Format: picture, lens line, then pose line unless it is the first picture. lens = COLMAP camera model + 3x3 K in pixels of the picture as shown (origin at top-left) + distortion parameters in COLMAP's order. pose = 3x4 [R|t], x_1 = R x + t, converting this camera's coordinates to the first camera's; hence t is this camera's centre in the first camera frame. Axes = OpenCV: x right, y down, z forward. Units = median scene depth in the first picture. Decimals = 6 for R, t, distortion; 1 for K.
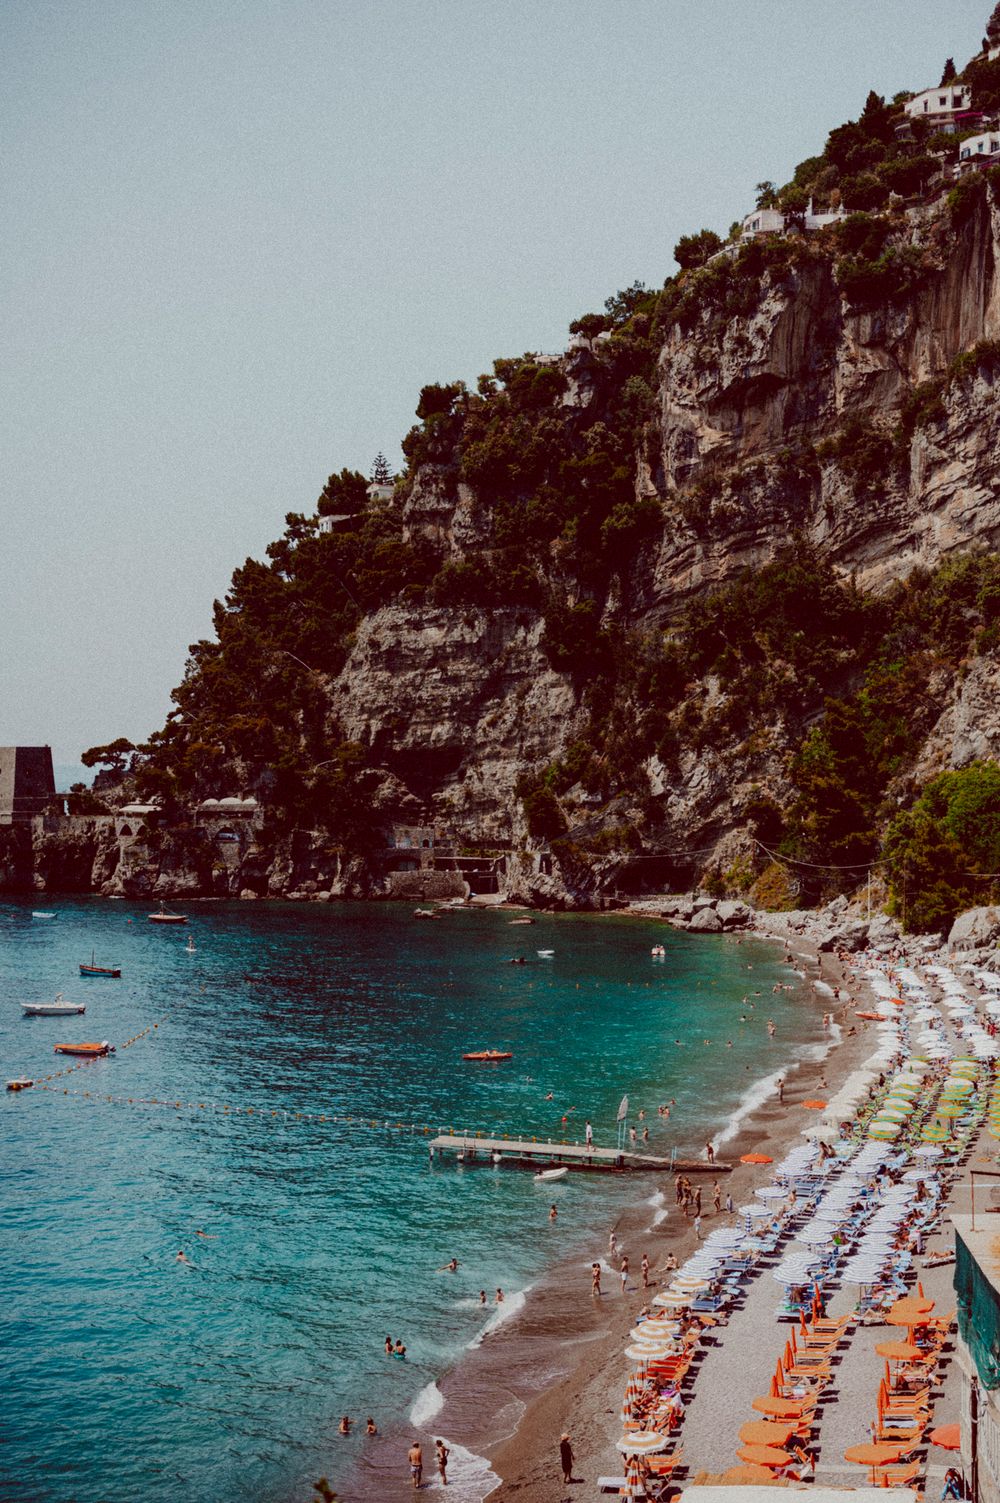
lens RADIAL K [[2091.7, 0, 504.5], [0, 2091.7, 749.4], [0, 0, 1]] dist [0.045896, 0.000000]
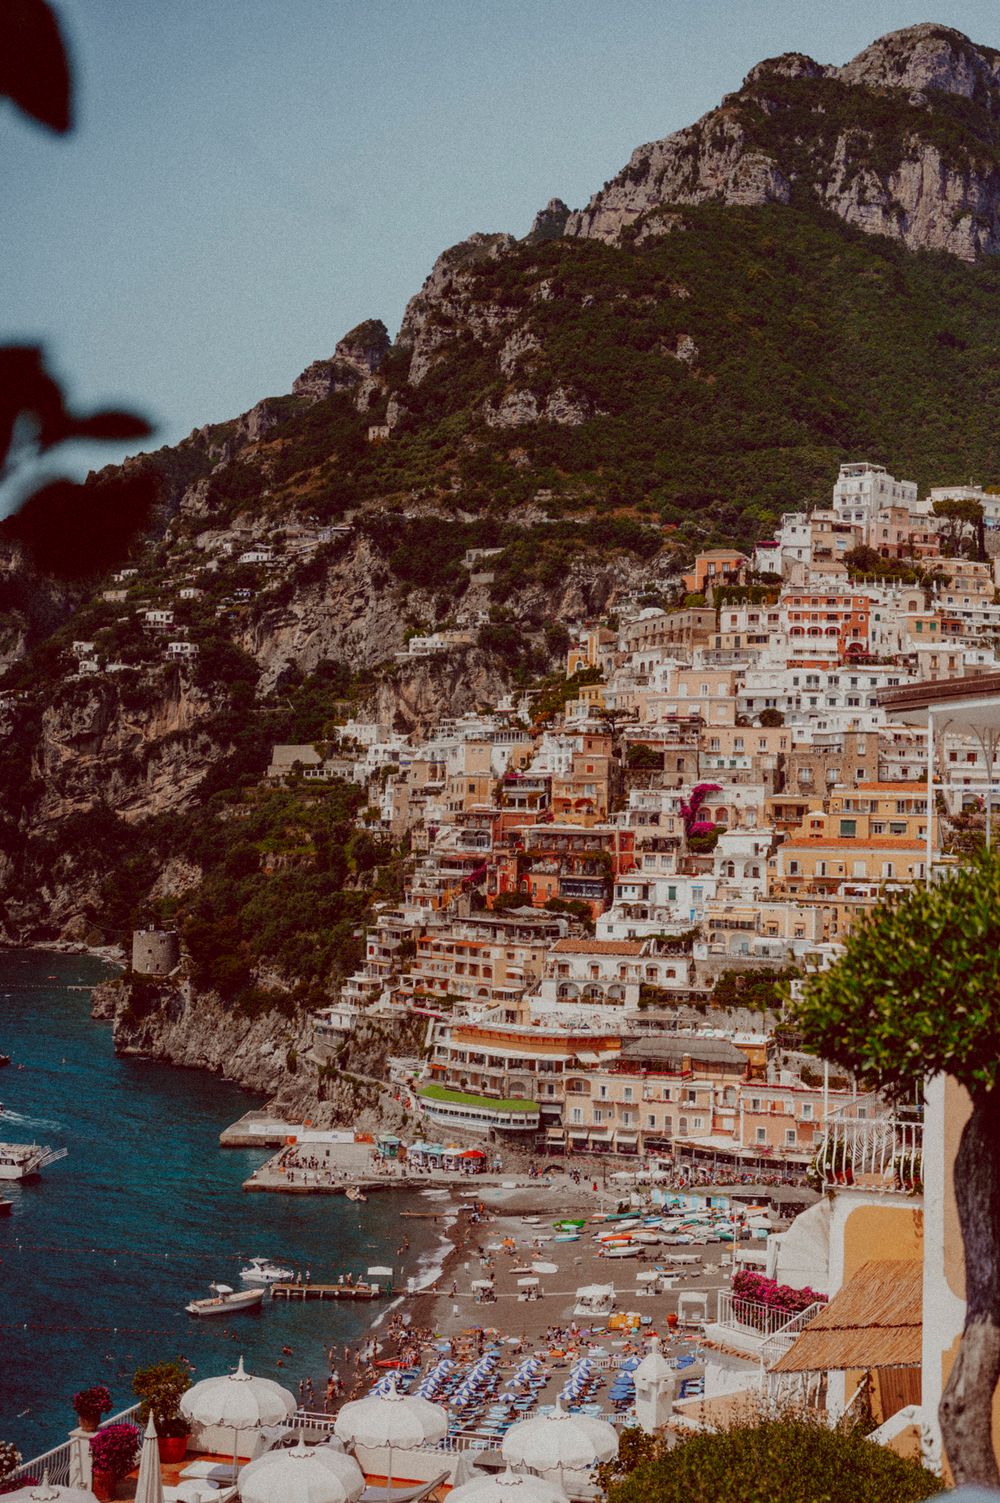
lens RADIAL K [[2091.7, 0, 503.0], [0, 2091.7, 754.7], [0, 0, 1]] dist [0.045896, 0.000000]
pose [[0.927701, 0.027687, 0.372296, -0.353969], [-0.019471, 0.999477, -0.025810, -0.098991], [-0.372816, 0.016695, 0.927755, -1.525053]]
